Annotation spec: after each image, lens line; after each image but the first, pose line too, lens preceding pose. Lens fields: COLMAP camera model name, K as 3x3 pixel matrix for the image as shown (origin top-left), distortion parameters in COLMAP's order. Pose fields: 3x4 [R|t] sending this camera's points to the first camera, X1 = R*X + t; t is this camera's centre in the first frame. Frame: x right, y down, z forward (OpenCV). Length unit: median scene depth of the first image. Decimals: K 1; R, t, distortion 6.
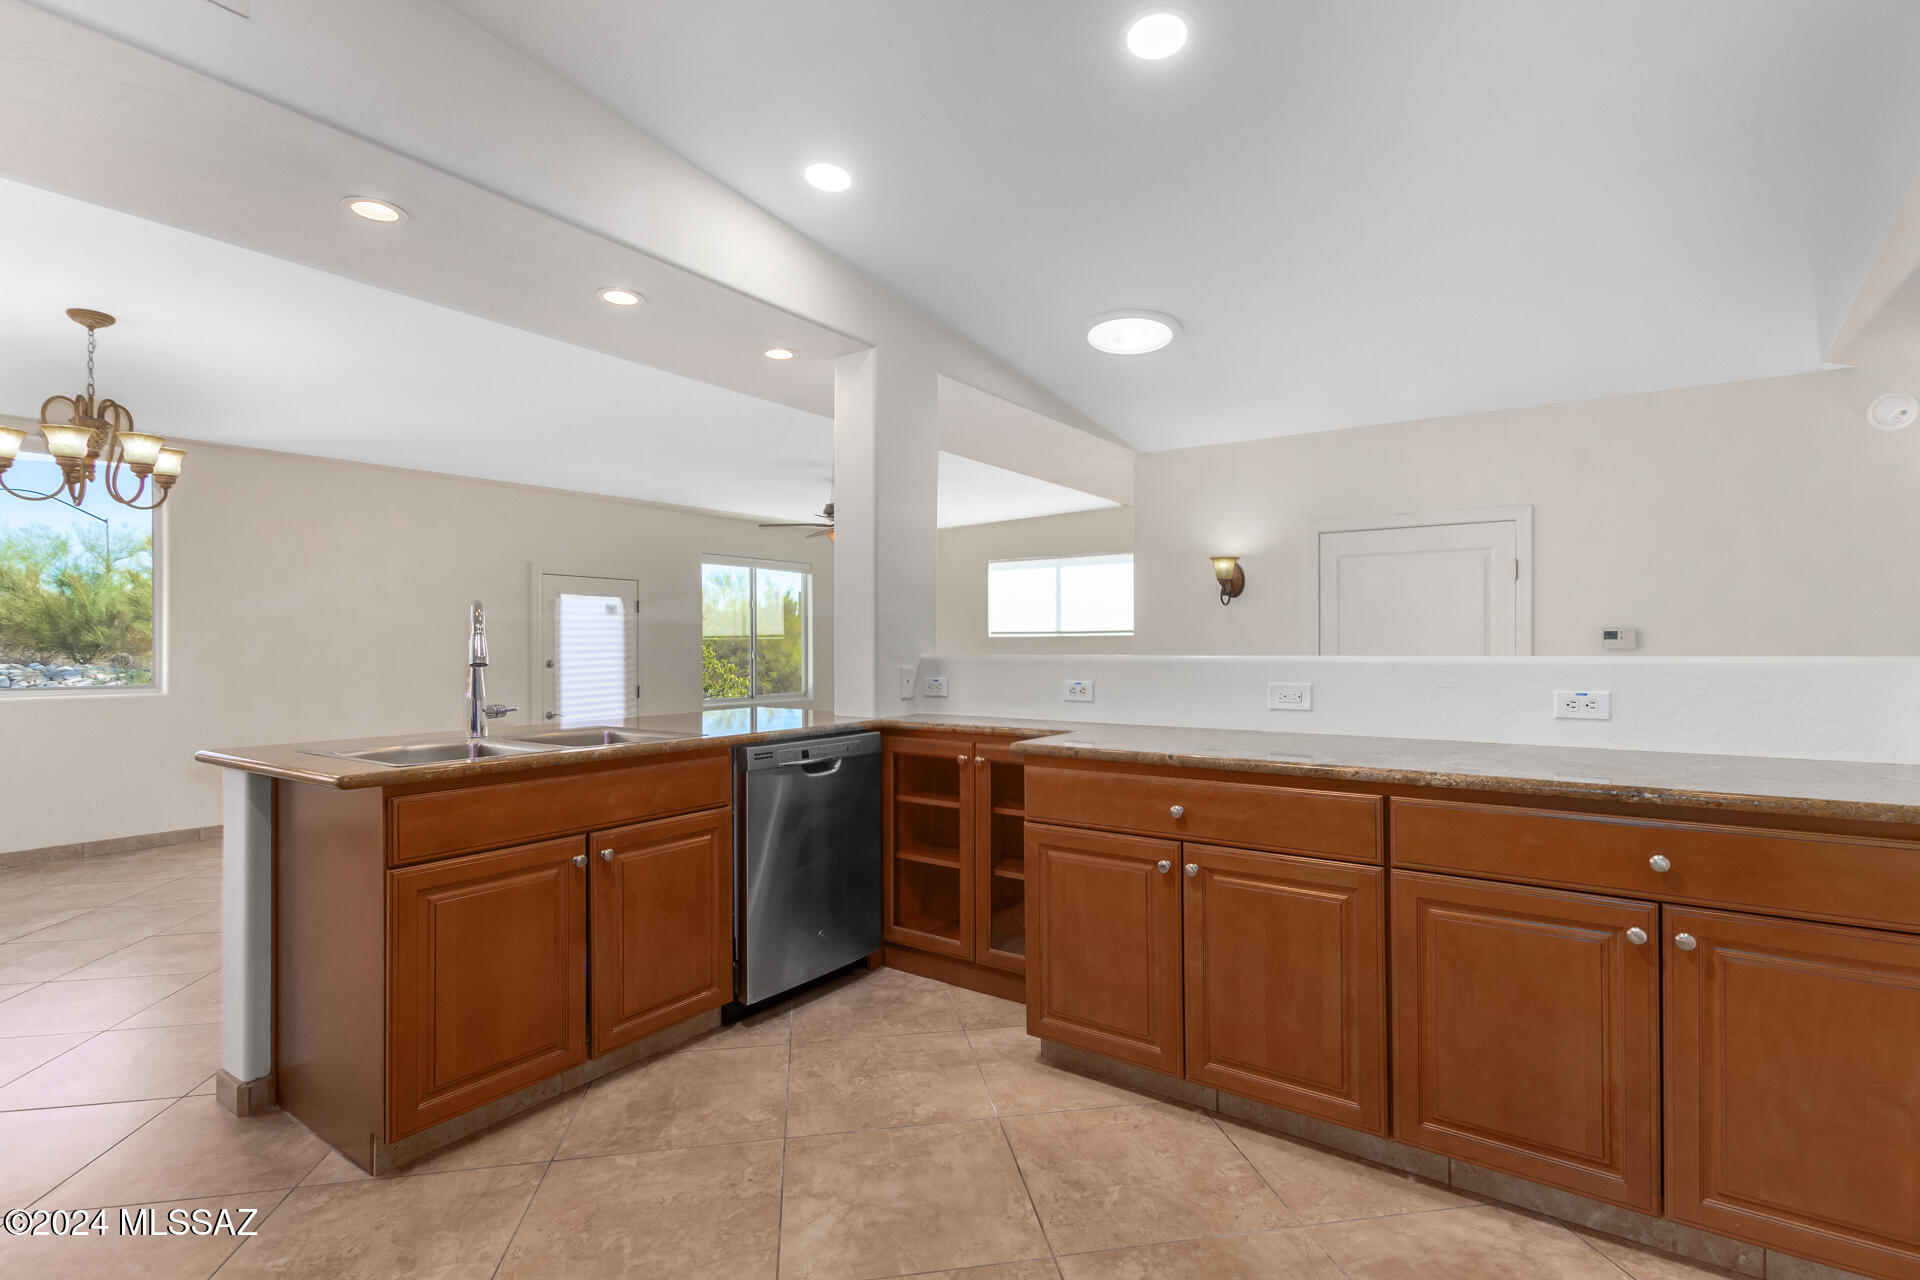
lens RADIAL K [[914.0, 0, 964.2], [0, 914.0, 646.3], [0, 0, 1]] dist [0.011549, -0.003712]
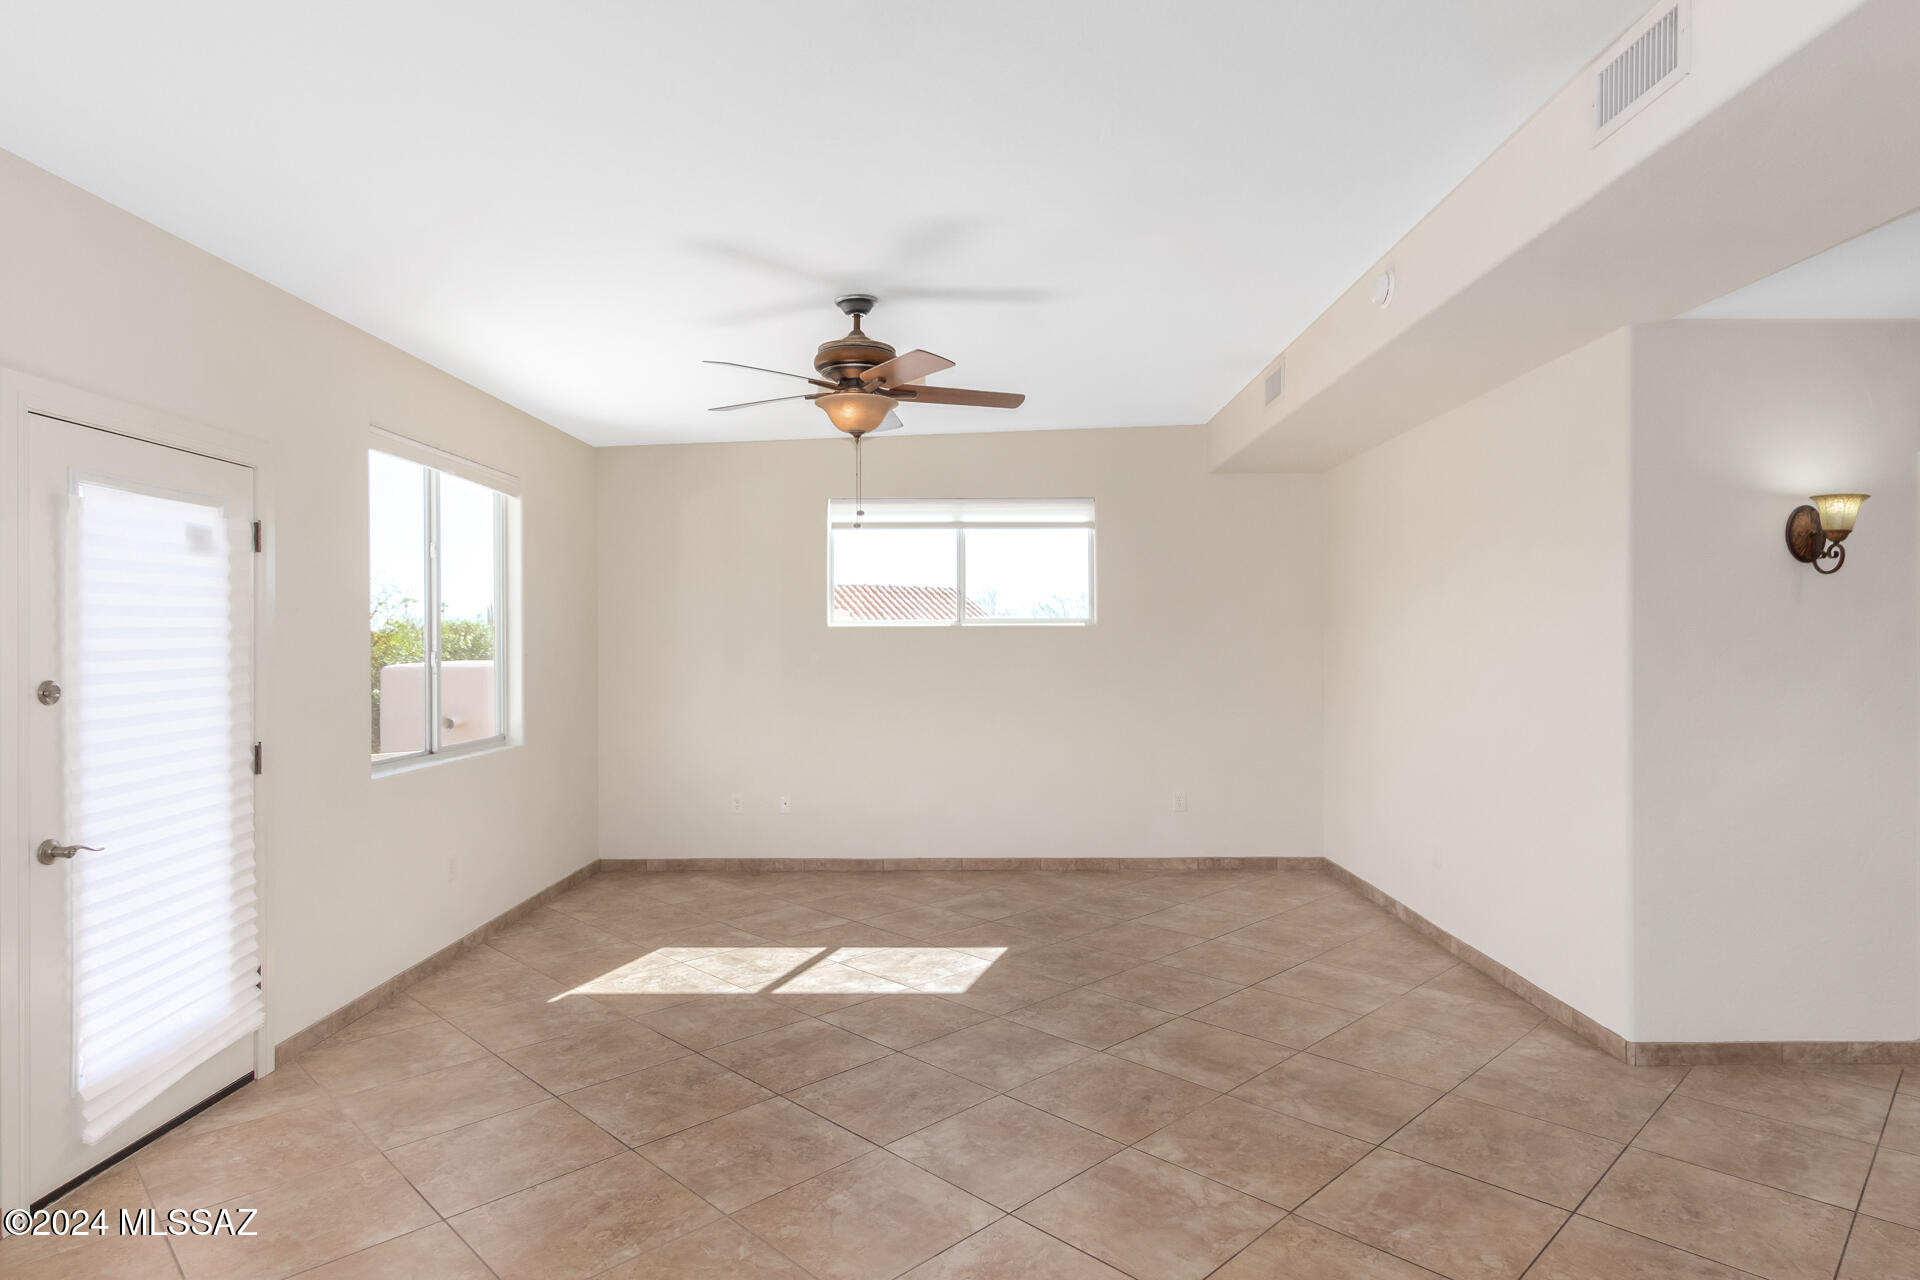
lens RADIAL K [[1074.0, 0, 975.0], [0, 1074.0, 640.6], [0, 0, 1]] dist [0.013964, -0.005030]
pose [[0.814939, 0.001964, 0.579543, -0.384435], [0.000592, 0.999991, -0.004221, 0.002273], [-0.579546, 0.003783, 0.814931, 0.469122]]
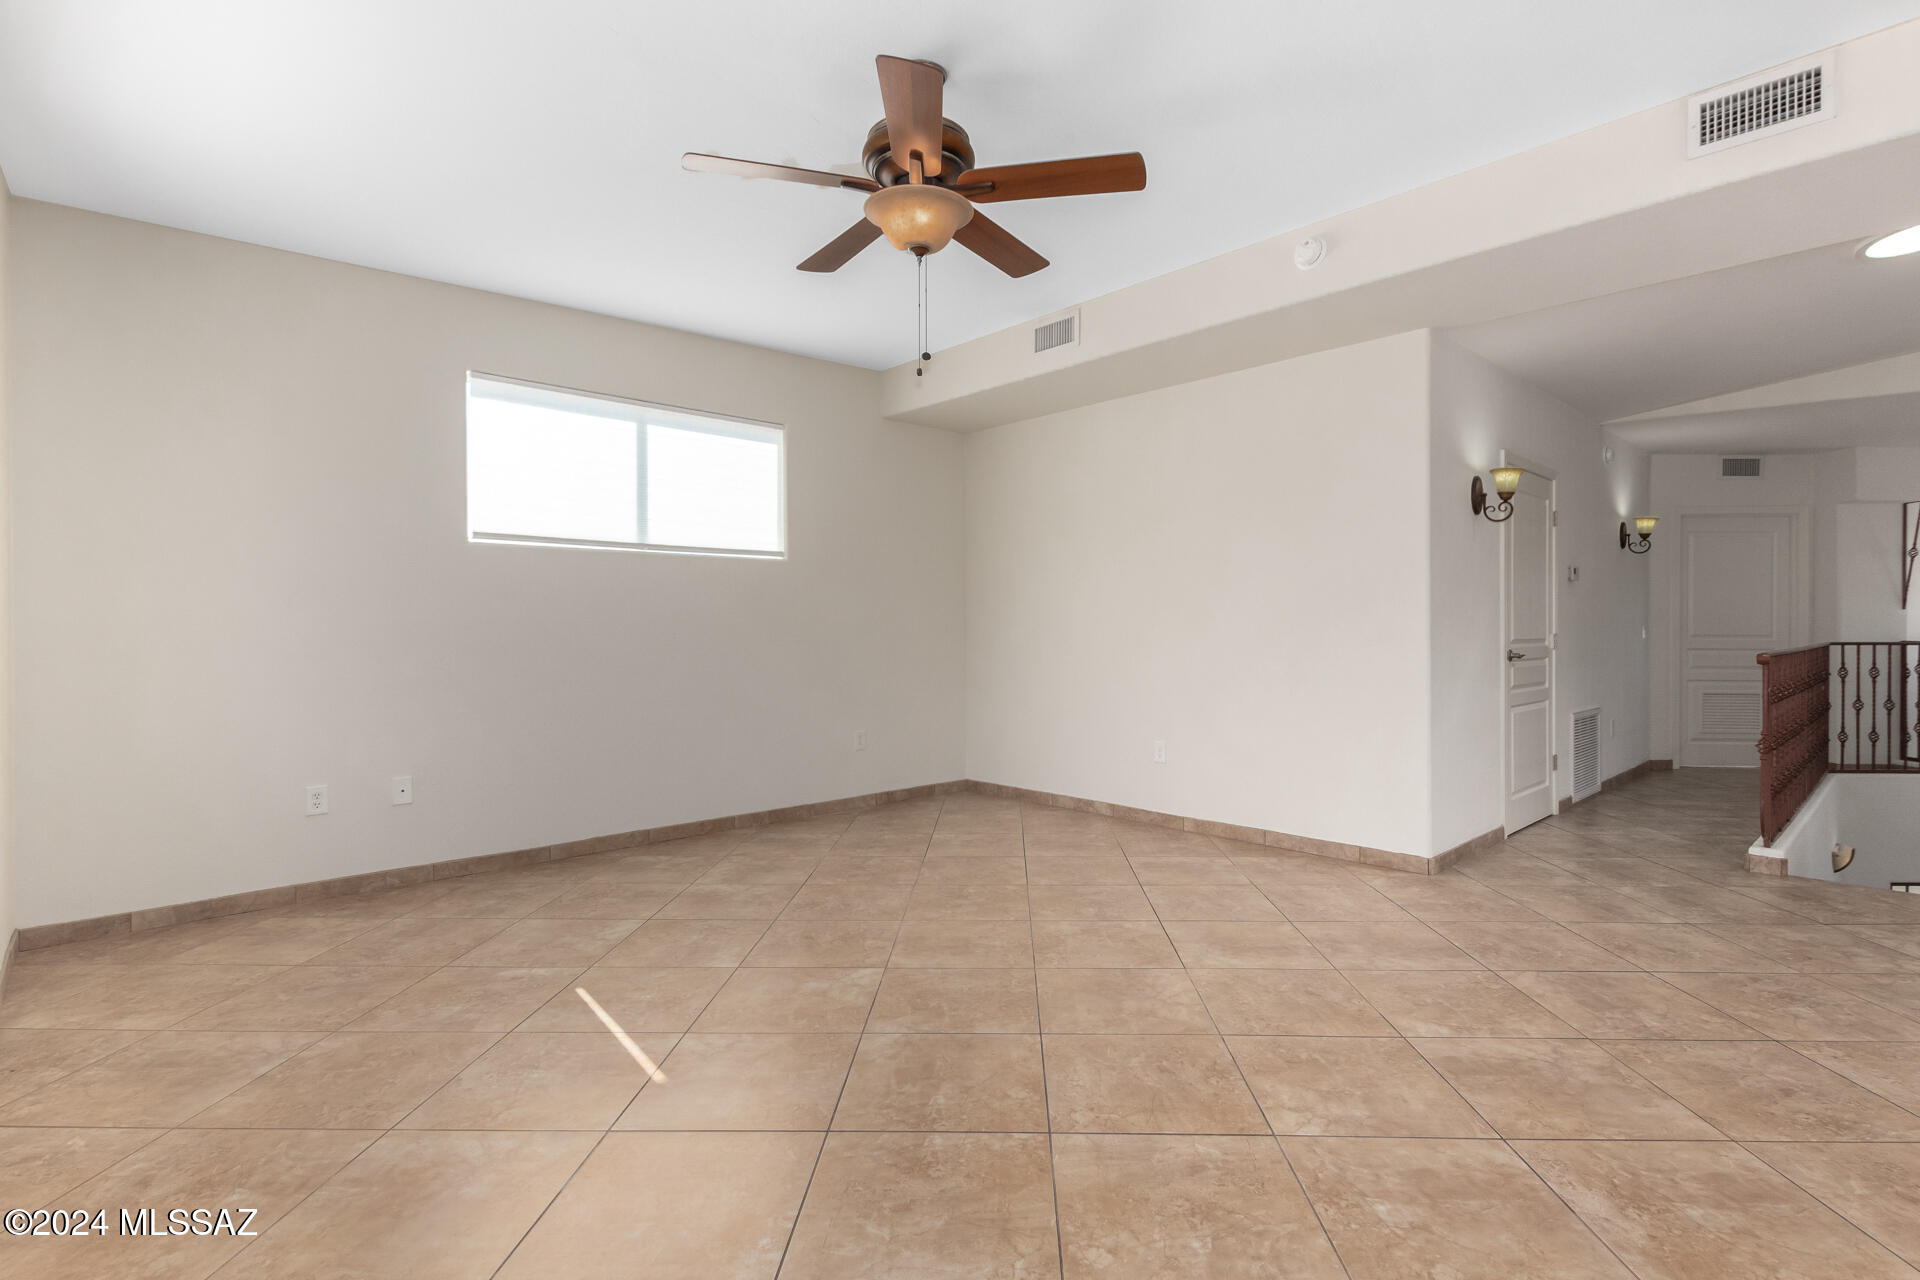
lens RADIAL K [[914.0, 0, 992.8], [0, 914.0, 634.6], [0, 0, 1]] dist [0.011549, -0.003712]
pose [[0.182274, -0.003810, 0.983240, -0.458832], [0.001607, 0.999992, 0.003577, 0.041166], [-0.983246, 0.000929, 0.182279, 0.848242]]
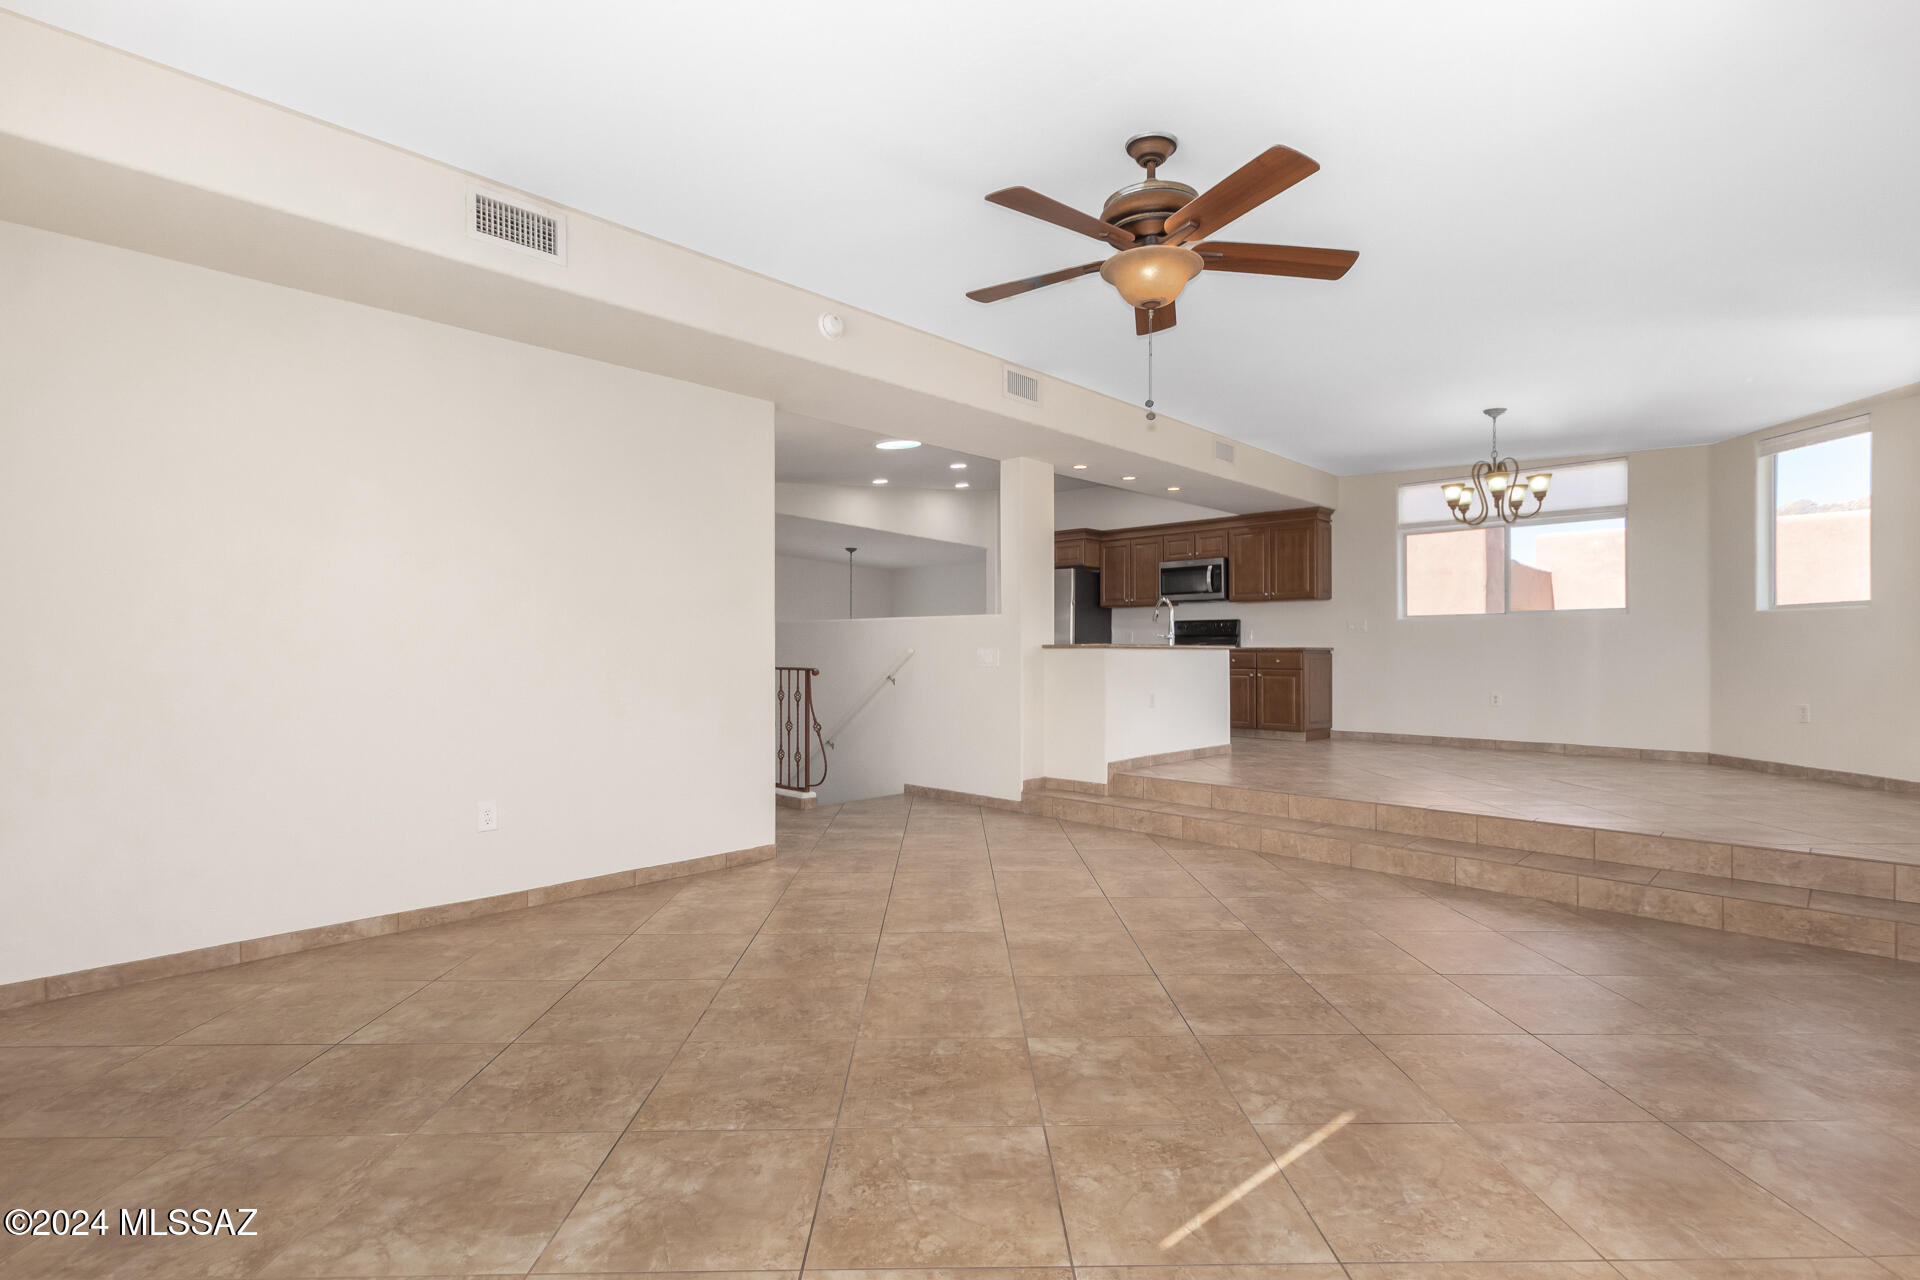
lens RADIAL K [[914.0, 0, 959.8], [0, 914.0, 660.6], [0, 0, 1]] dist [0.011549, -0.003712]
pose [[-0.989212, 0.000068, 0.146488, -0.099060], [0.001528, 0.999950, 0.009848, 0.039839], [-0.146481, 0.009966, -0.989163, 1.319961]]
